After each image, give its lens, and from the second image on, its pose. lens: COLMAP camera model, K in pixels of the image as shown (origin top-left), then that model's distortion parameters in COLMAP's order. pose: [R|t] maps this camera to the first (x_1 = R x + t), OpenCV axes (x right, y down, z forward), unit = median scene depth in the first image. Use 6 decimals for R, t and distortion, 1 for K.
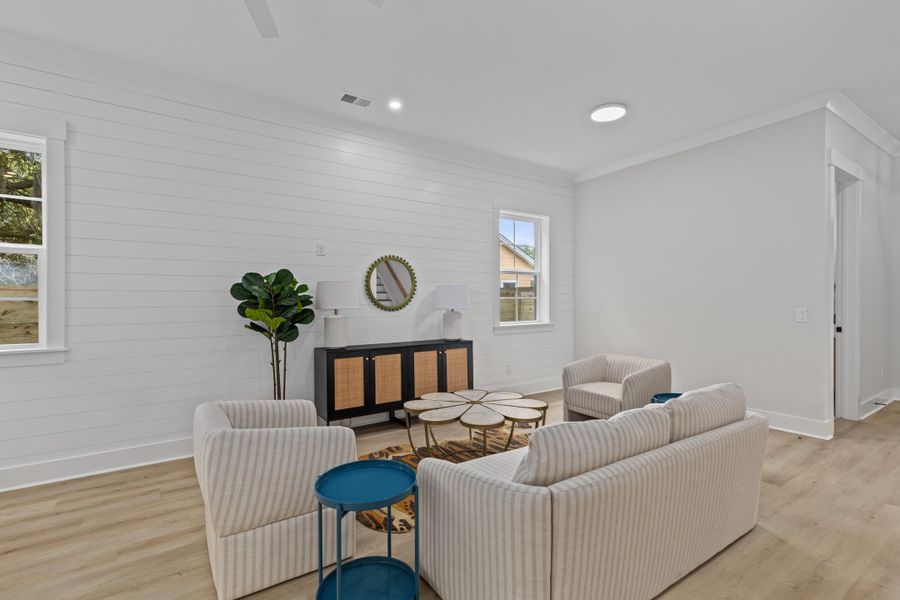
lens RADIAL K [[404.0, 0, 453.1], [0, 404.0, 306.7], [0, 0, 1]] dist [0.001830, -0.000534]
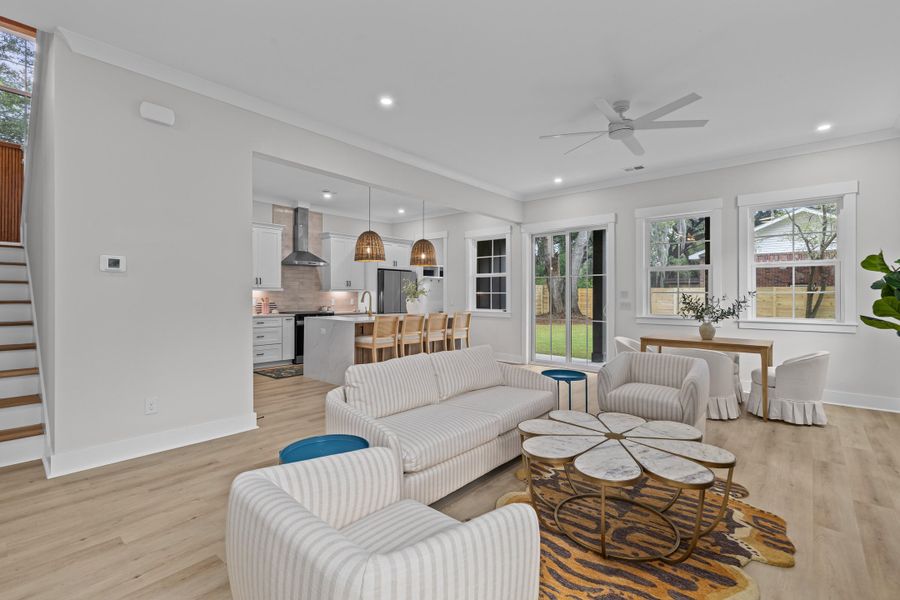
lens RADIAL K [[404.0, 0, 447.9], [0, 404.0, 293.5], [0, 0, 1]] dist [0.001830, -0.000534]
pose [[-0.966634, 0.008371, -0.256025, 0.485455], [0.006599, 0.999948, 0.007782, -0.024436], [0.256076, 0.005833, -0.966639, 1.490410]]
